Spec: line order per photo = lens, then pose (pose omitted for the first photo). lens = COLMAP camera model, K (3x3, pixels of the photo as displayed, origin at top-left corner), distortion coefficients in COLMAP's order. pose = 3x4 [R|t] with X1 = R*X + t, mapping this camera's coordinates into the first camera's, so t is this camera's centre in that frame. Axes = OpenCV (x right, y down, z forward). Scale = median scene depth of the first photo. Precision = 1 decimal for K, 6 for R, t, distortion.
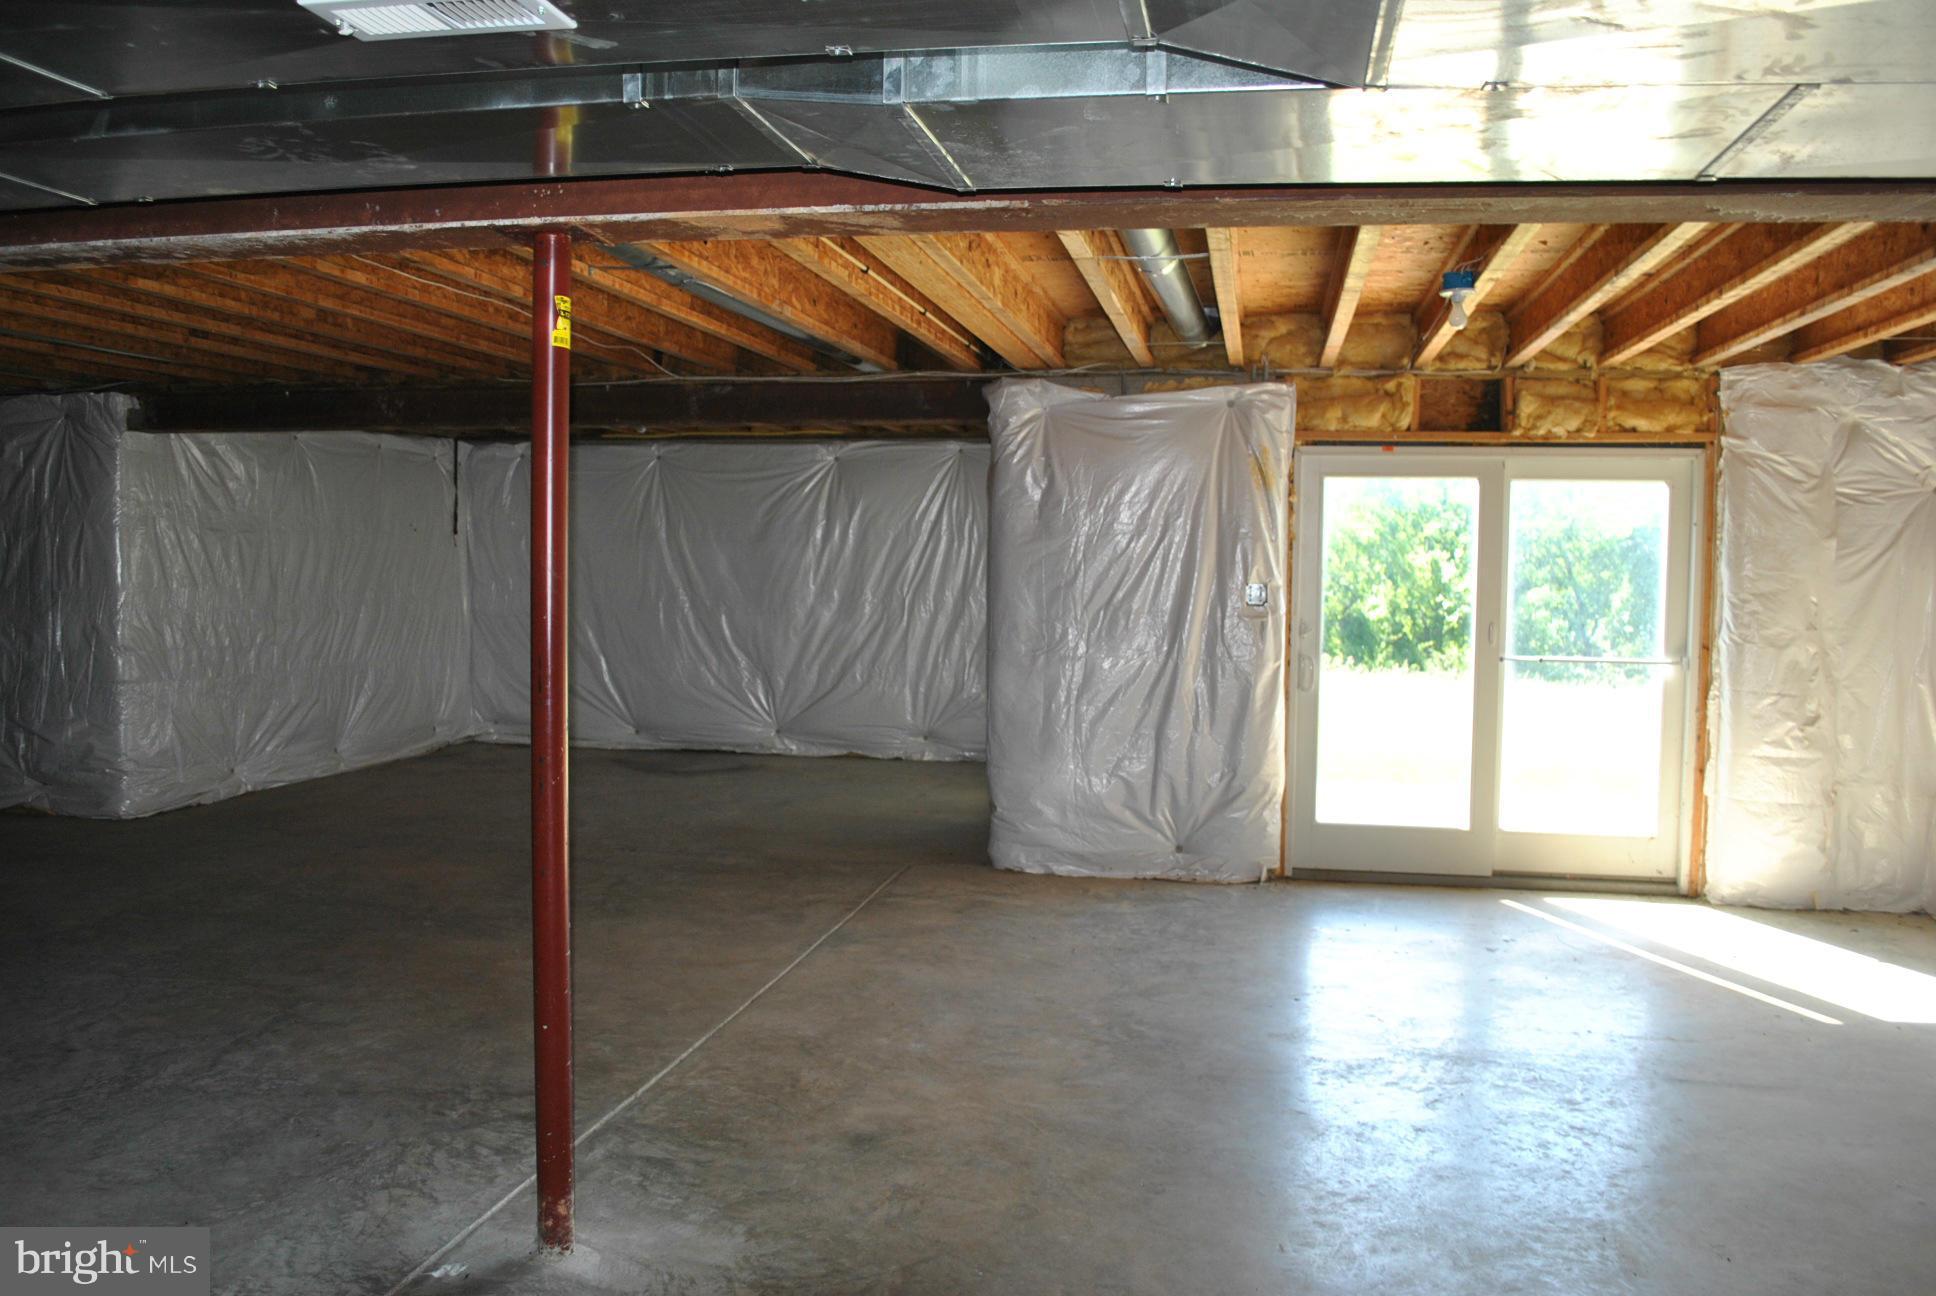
lens RADIAL K [[1575.0, 0, 968.0], [0, 1575.0, 648.0], [0, 0, 1]] dist [-0.046707, -0.004183]
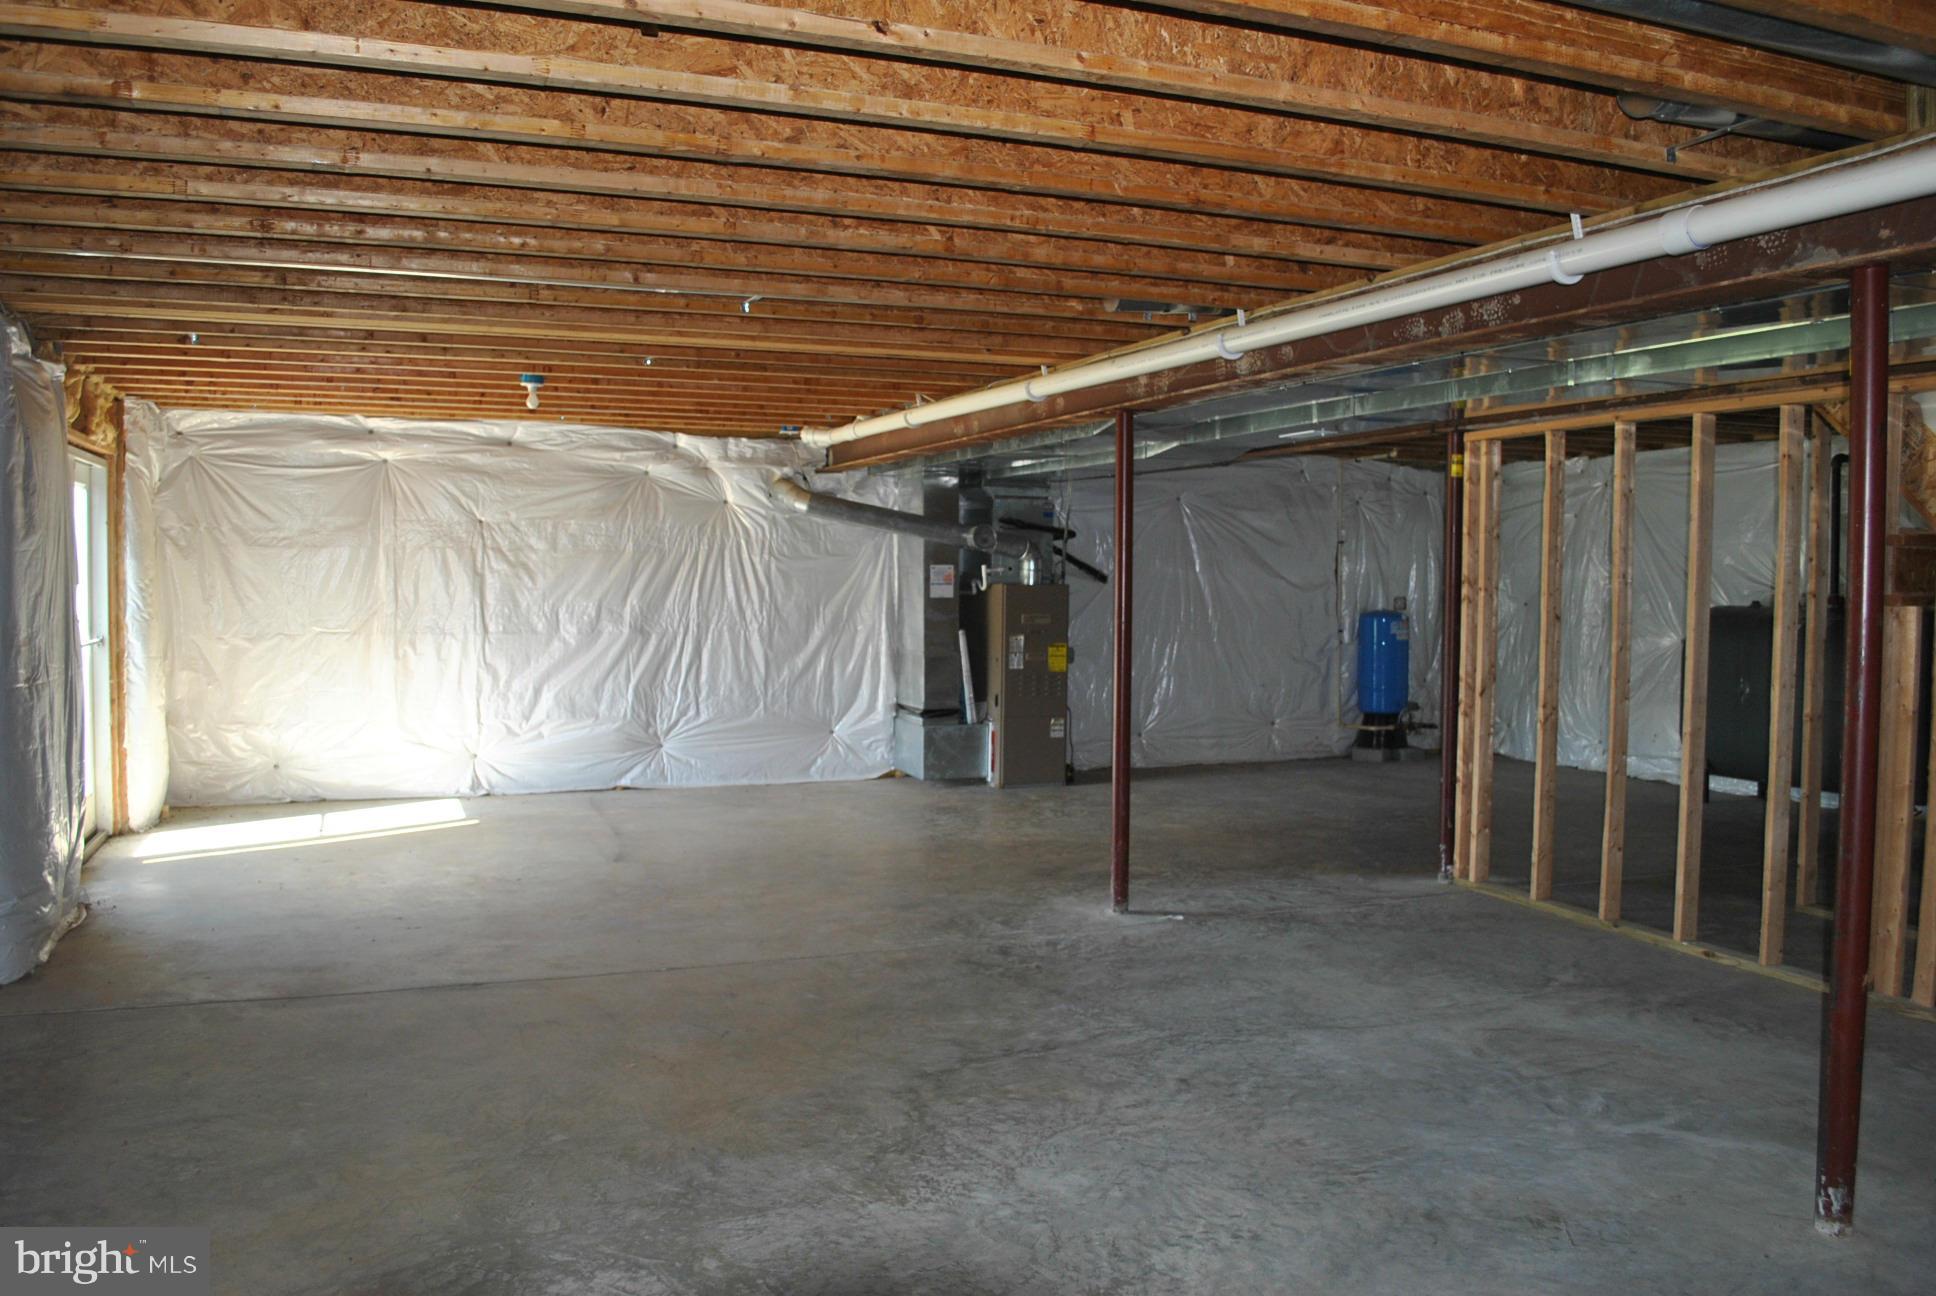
lens RADIAL K [[1575.0, 0, 968.0], [0, 1575.0, 648.0], [0, 0, 1]] dist [-0.046707, -0.004183]
pose [[-0.569271, -0.054664, 0.820331, -1.331968], [0.037395, 0.995033, 0.092256, -0.105306], [-0.821299, 0.083195, -0.564399, 1.689771]]
